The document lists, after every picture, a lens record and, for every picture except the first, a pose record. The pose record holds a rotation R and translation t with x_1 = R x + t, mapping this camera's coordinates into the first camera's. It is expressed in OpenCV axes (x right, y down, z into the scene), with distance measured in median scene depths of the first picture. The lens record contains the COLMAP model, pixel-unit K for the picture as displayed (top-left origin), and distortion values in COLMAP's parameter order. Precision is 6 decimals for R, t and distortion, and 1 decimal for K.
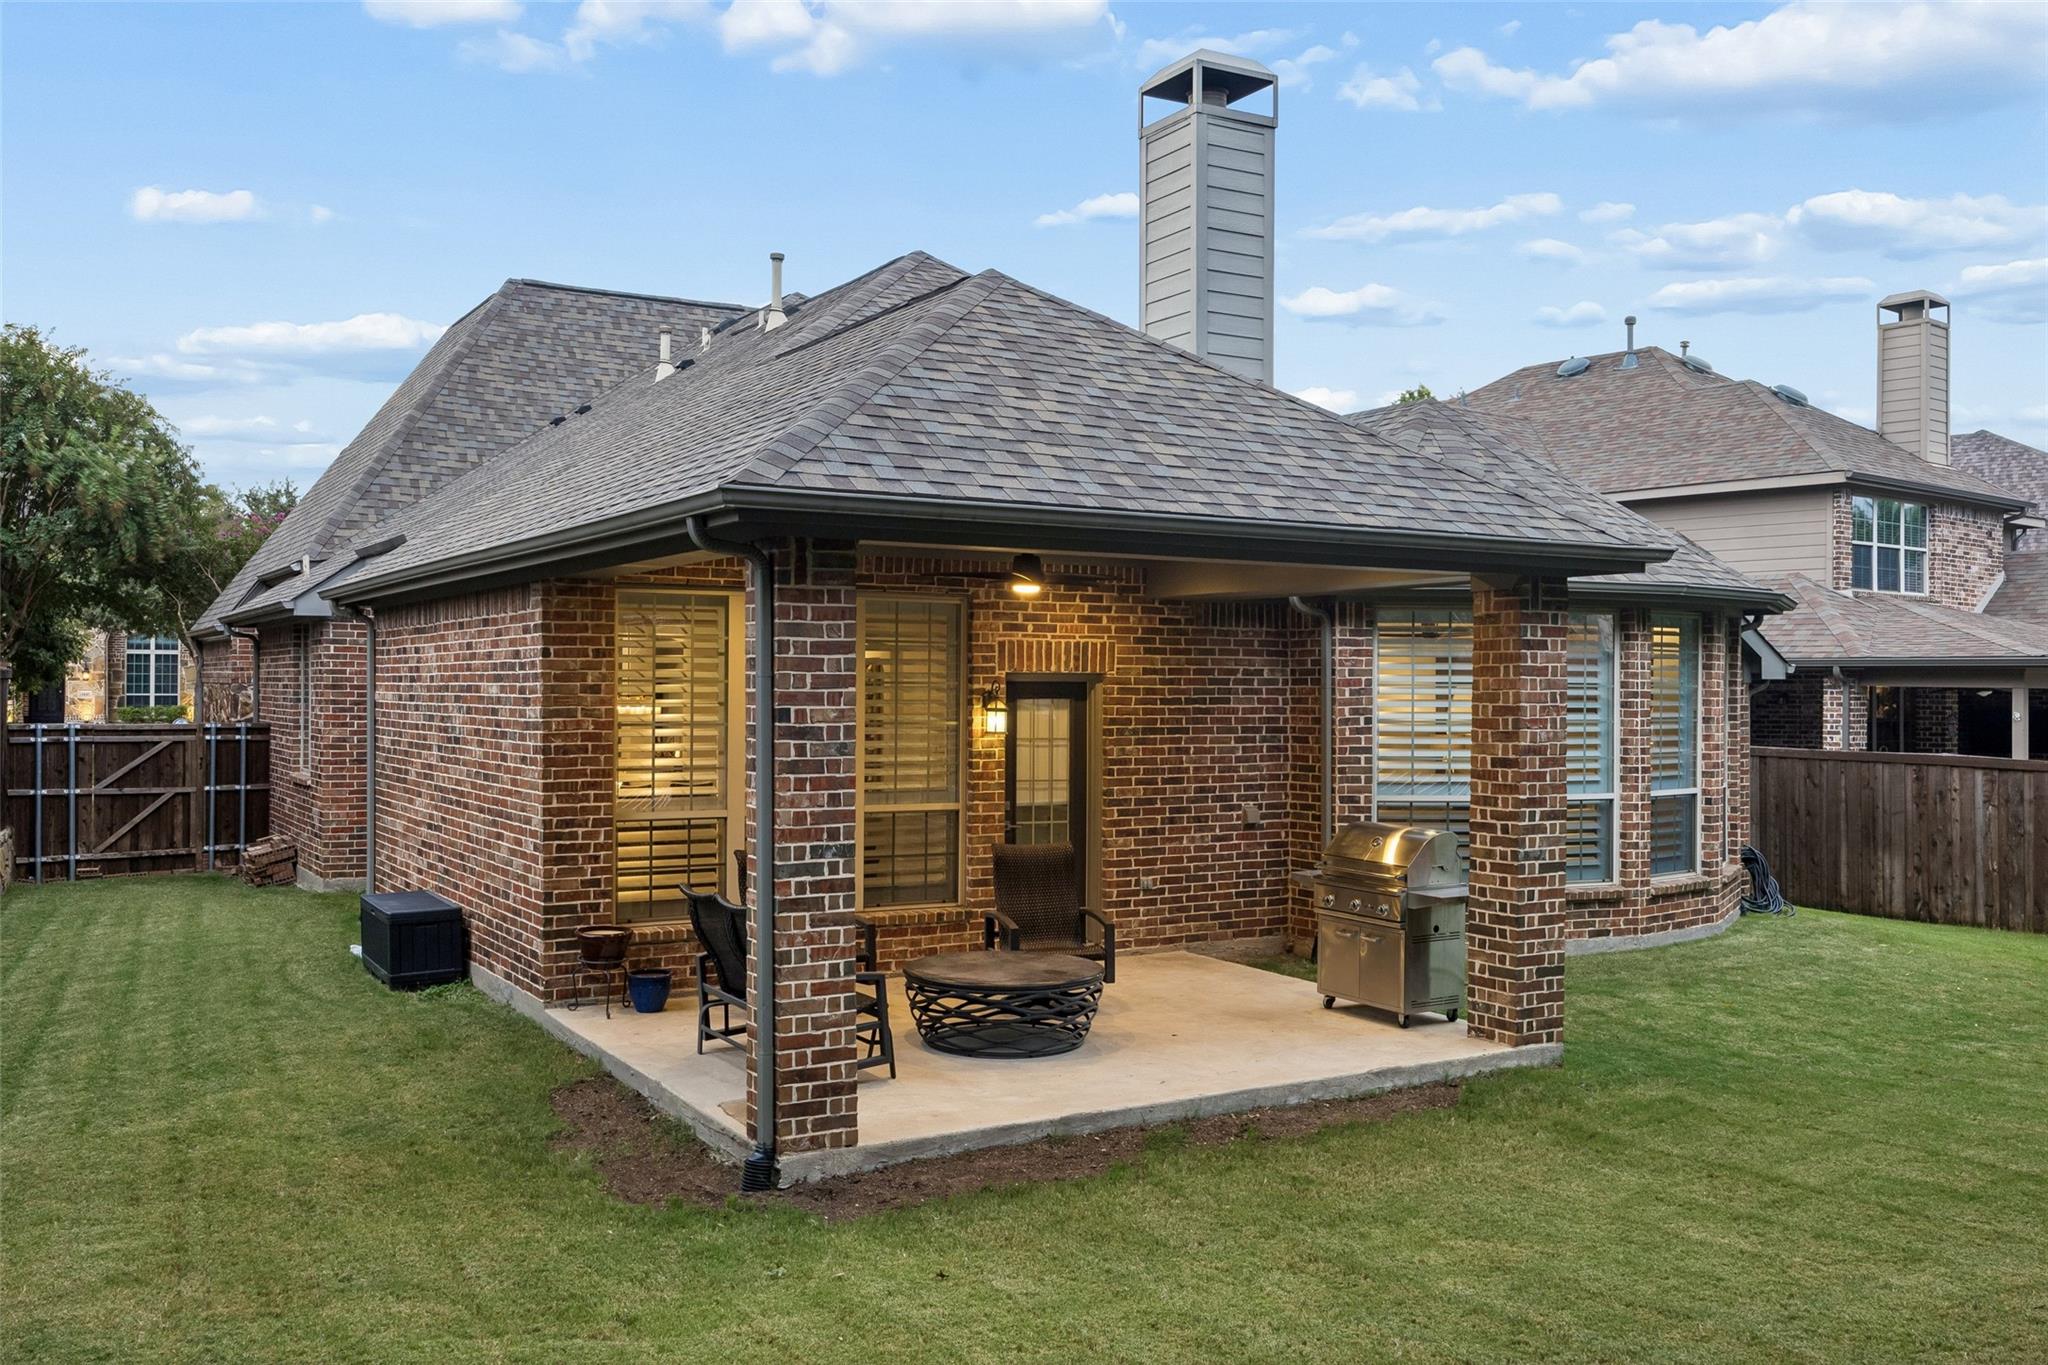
lens RADIAL K [[1767.7, 0, 1021.6], [0, 1767.7, 690.8], [0, 0, 1]] dist [-0.005011, 0.006815]
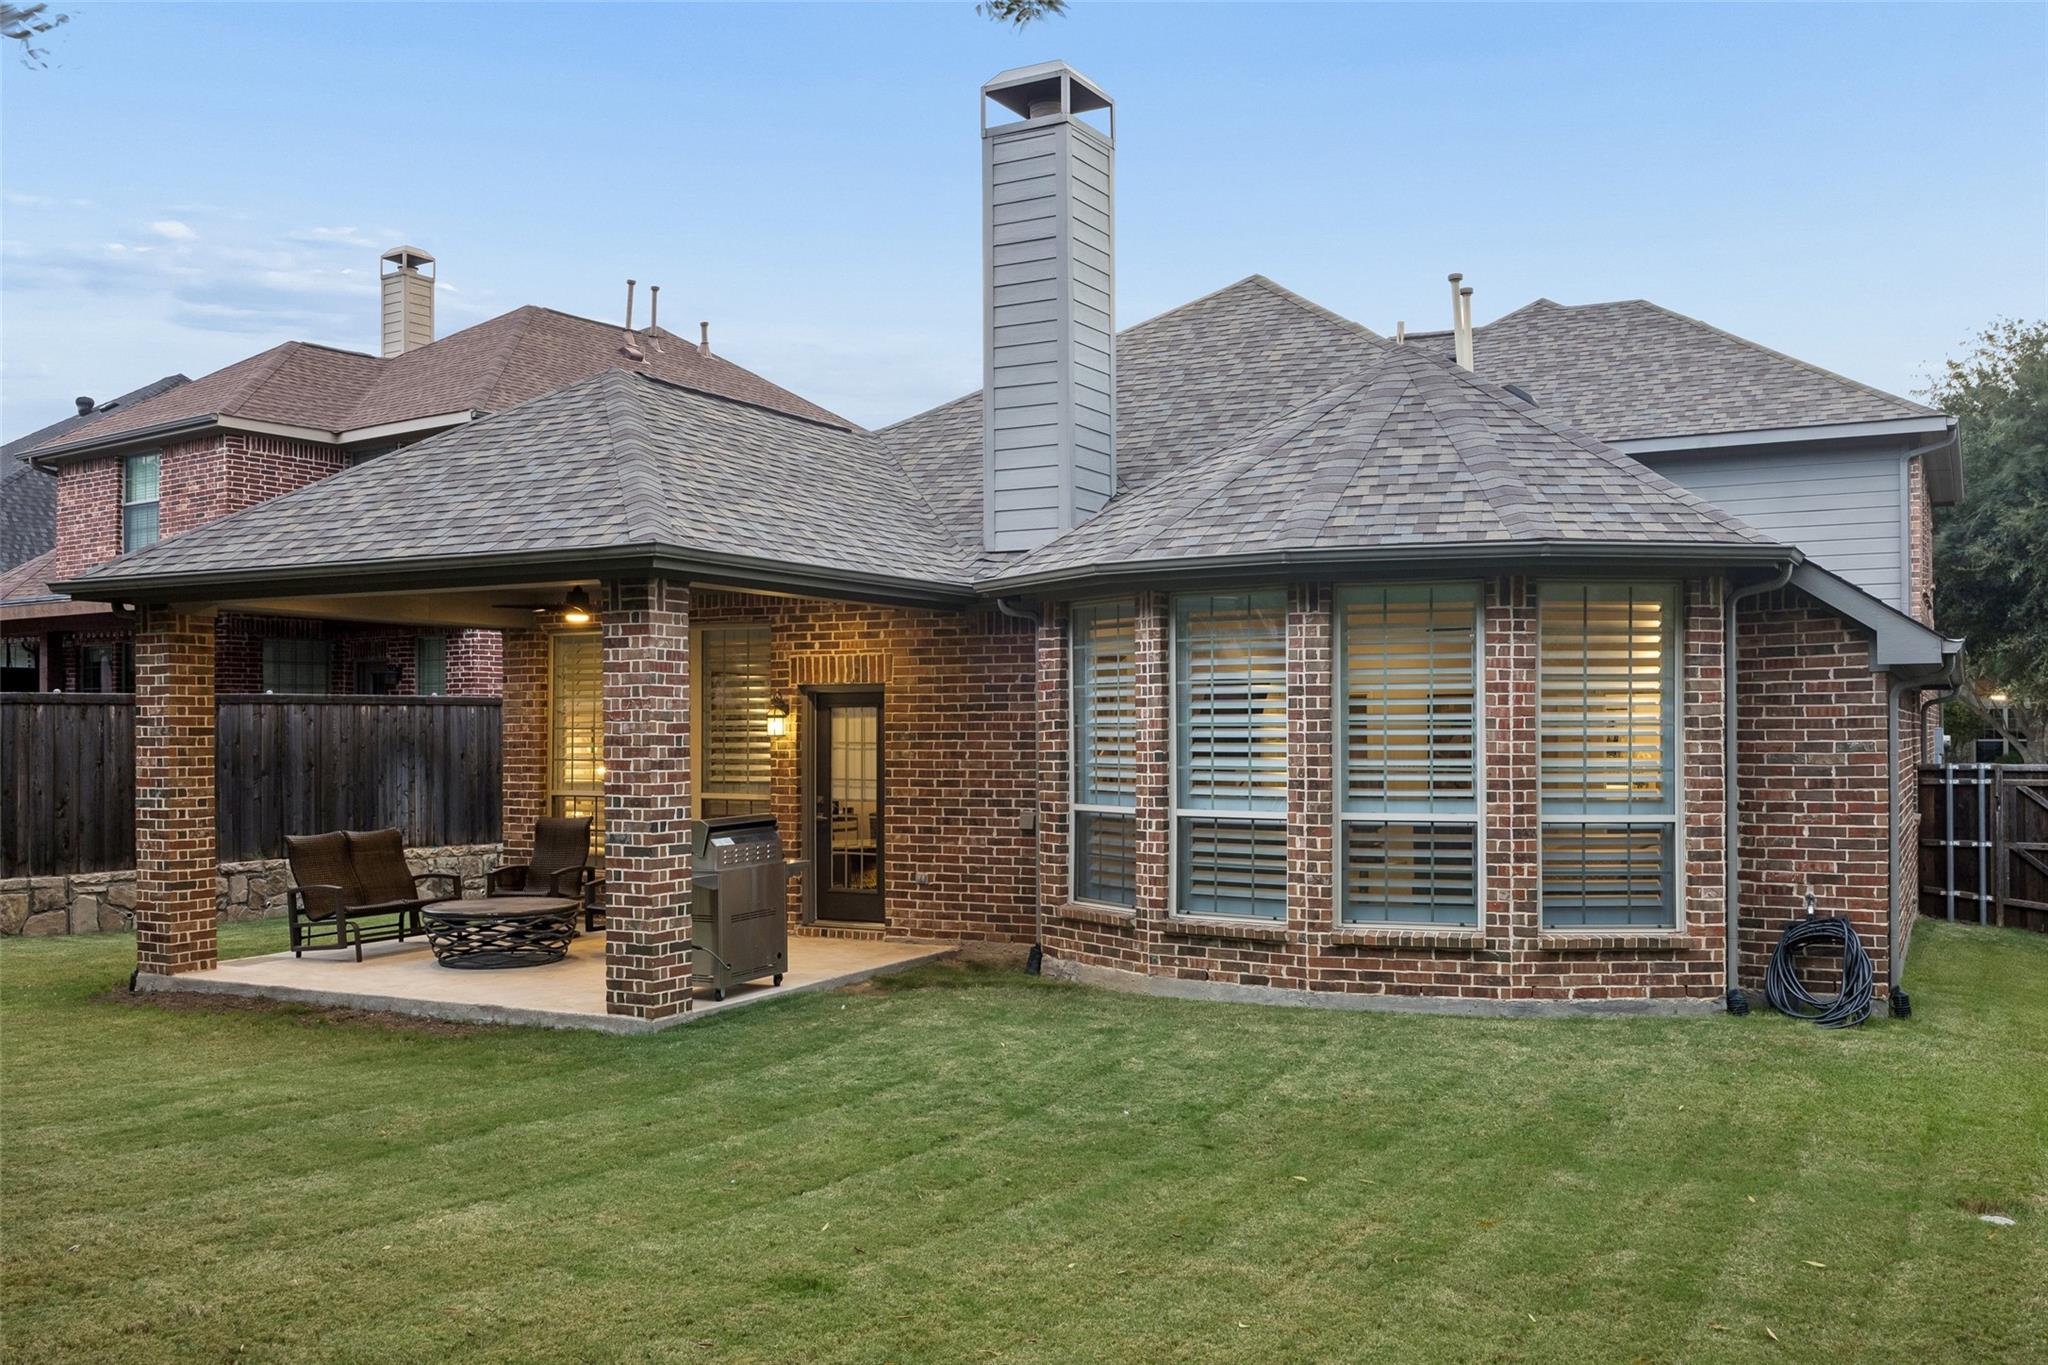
lens RADIAL K [[1767.7, 0, 1030.4], [0, 1767.7, 726.0], [0, 0, 1]] dist [-0.005011, 0.006815]
pose [[0.516639, -0.009001, -0.856156, 1.047130], [0.001980, 0.999955, -0.009318, 0.027425], [0.856201, 0.003119, 0.516634, 0.513988]]
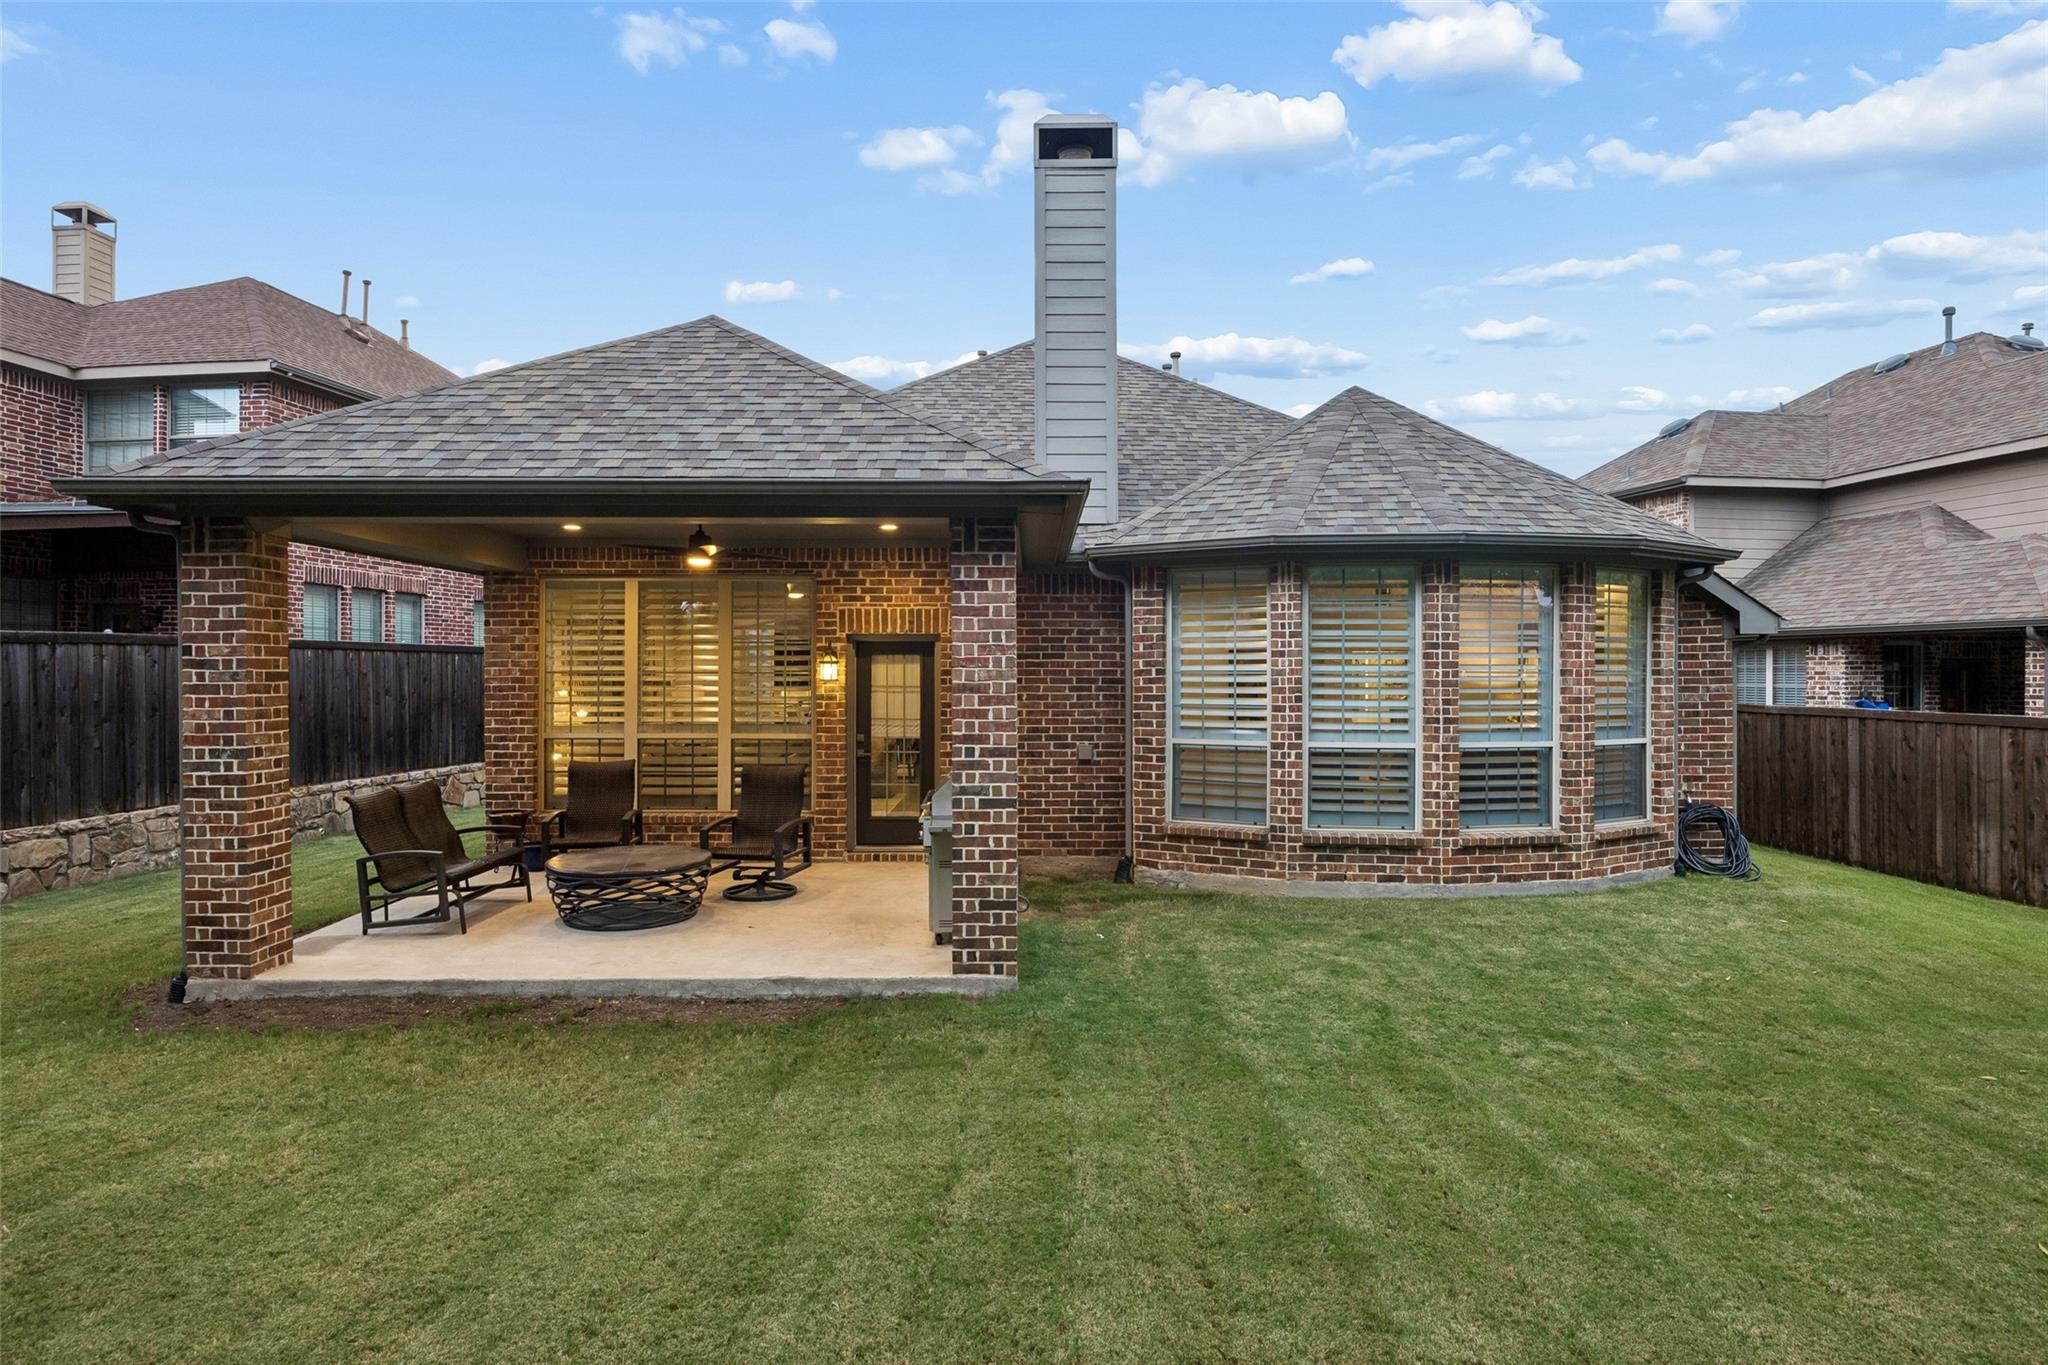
lens RADIAL K [[1116.9, 0, 1029.0], [0, 1116.9, 678.7], [0, 0, 1]] dist [-0.004049, -0.000813]
pose [[0.862373, -0.001640, -0.506270, 0.505417], [0.002012, 0.999998, 0.000188, 0.021781], [0.506269, -0.001181, 0.862375, 0.356257]]
